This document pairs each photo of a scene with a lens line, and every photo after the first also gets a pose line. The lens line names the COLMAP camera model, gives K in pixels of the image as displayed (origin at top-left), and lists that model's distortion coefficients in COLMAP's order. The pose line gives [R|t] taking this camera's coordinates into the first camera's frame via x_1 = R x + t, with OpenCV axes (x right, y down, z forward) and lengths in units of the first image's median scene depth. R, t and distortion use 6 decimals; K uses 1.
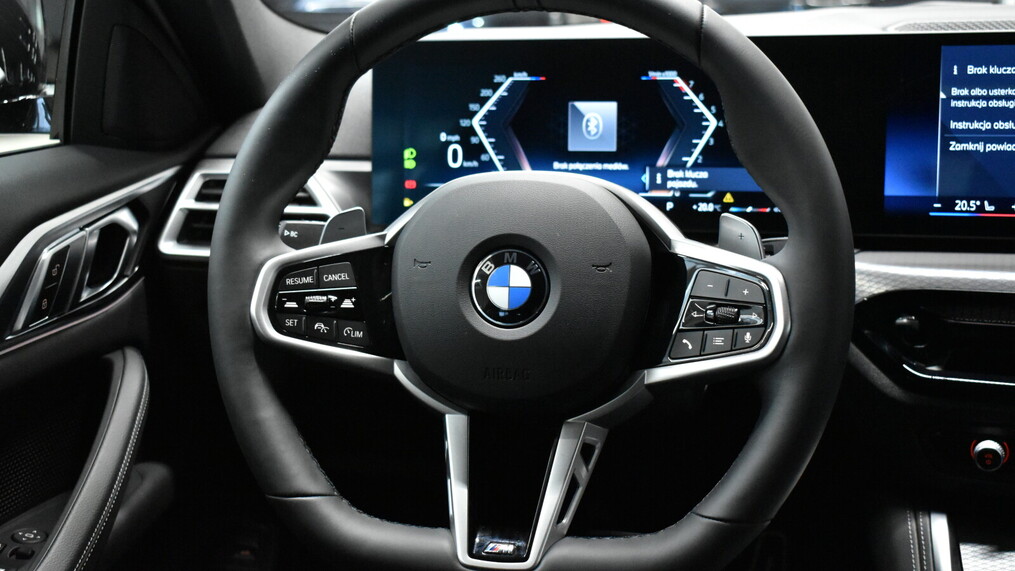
lens RADIAL K [[1447.7, 0, 507.5], [0, 1447.7, 285.5], [0, 0, 1]] dist [-0.023620, 0.041457]
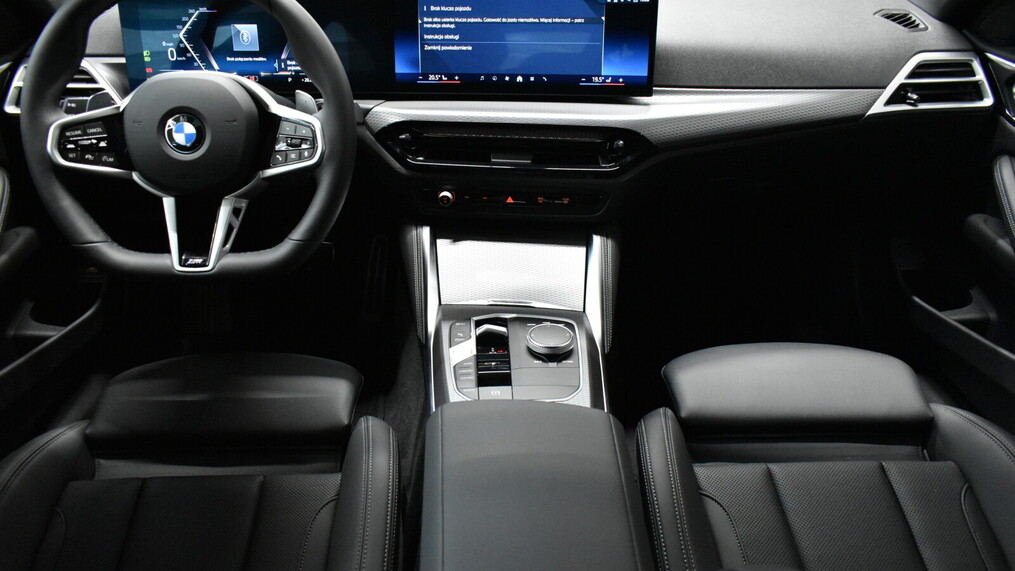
lens RADIAL K [[788.5, 0, 507.5], [0, 788.5, 285.5], [0, 0, 1]] dist [-0.006279, -0.000638]
pose [[0.966469, -0.088188, 0.241167, 0.135627], [0.027684, 0.969488, 0.243571, -0.043033], [-0.255288, -0.228728, 0.939421, -0.168248]]
